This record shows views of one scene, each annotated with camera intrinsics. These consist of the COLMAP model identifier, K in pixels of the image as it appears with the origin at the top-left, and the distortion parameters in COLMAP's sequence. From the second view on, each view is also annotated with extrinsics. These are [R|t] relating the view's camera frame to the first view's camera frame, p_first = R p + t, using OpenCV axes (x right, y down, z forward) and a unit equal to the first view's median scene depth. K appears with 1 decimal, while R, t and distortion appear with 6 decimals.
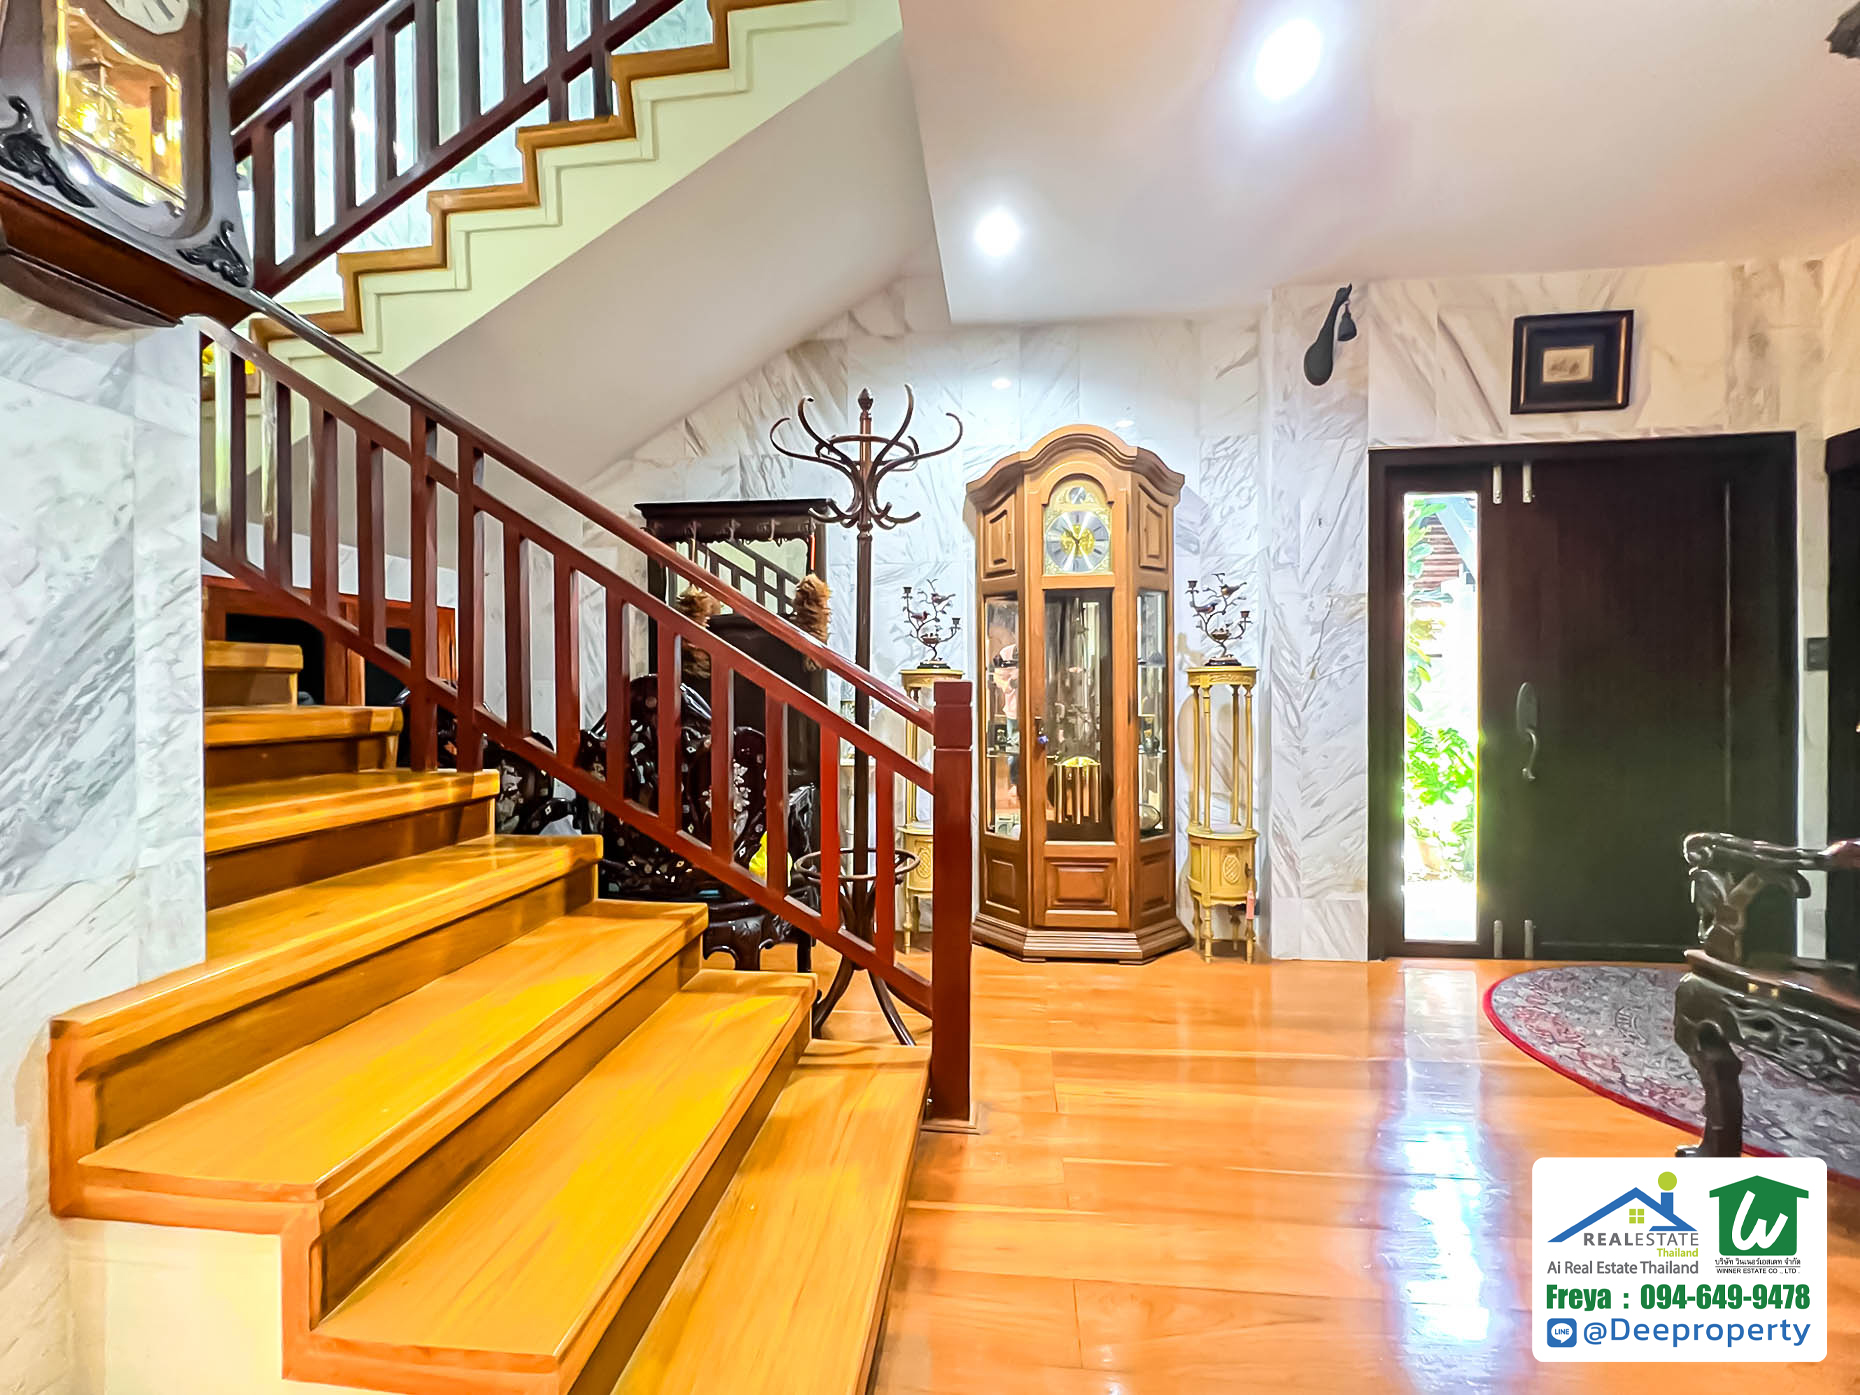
lens RADIAL K [[755.3, 0, 929.3], [0, 755.3, 694.0], [0, 0, 1]] dist [-0.002540, -0.000173]
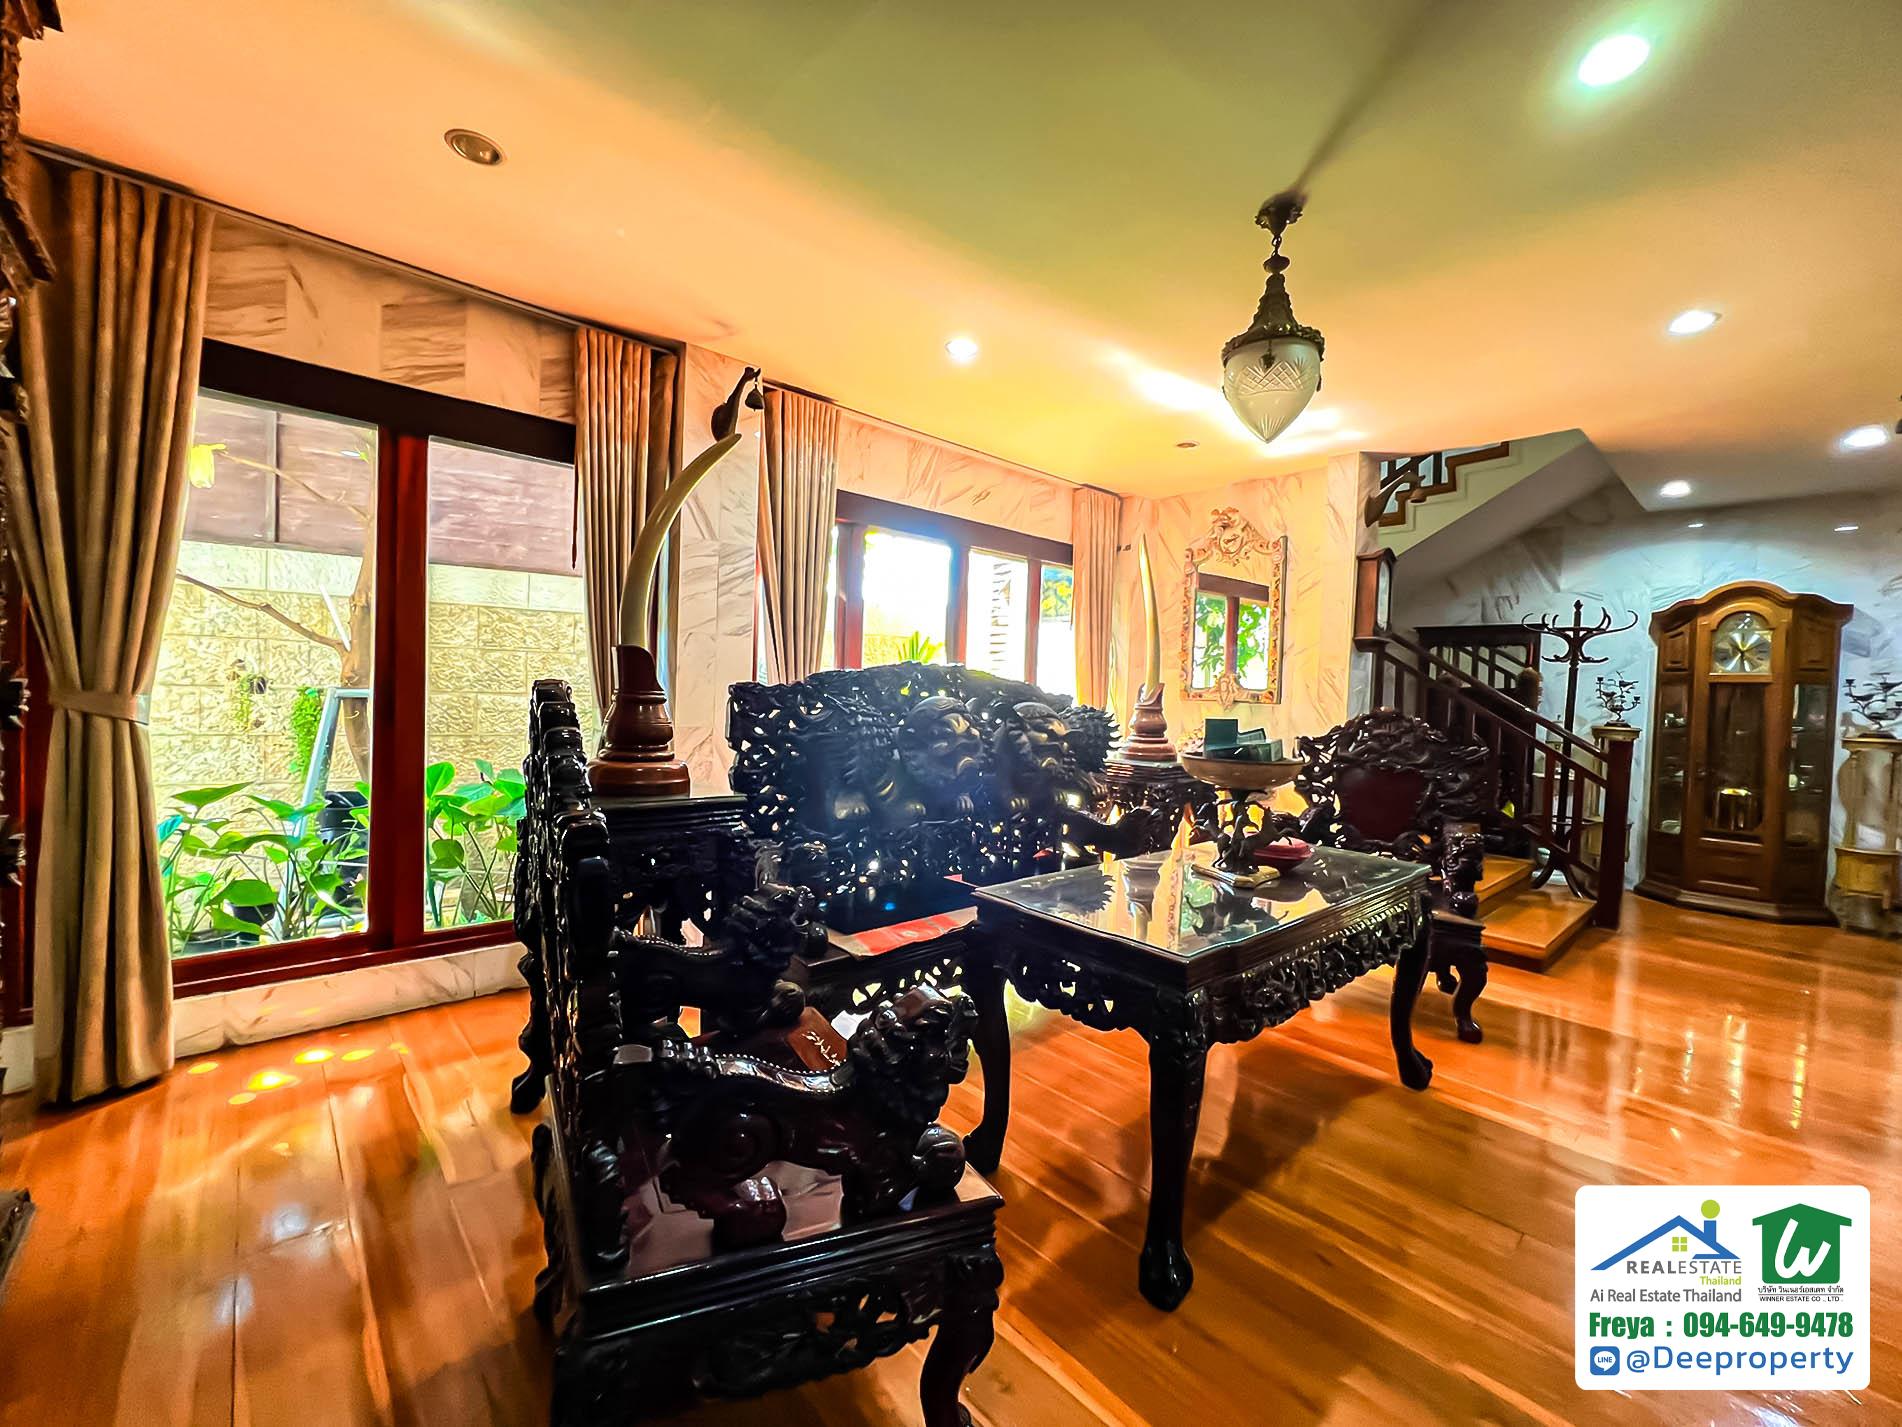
lens RADIAL K [[772.3, 0, 946.9], [0, 772.3, 710.0], [0, 0, 1]] dist [-0.002540, -0.000173]
pose [[0.738775, 0.049759, -0.672113, 0.054524], [-0.044880, 0.998689, 0.024605, -0.045098], [0.672456, 0.011987, 0.740040, -1.284330]]
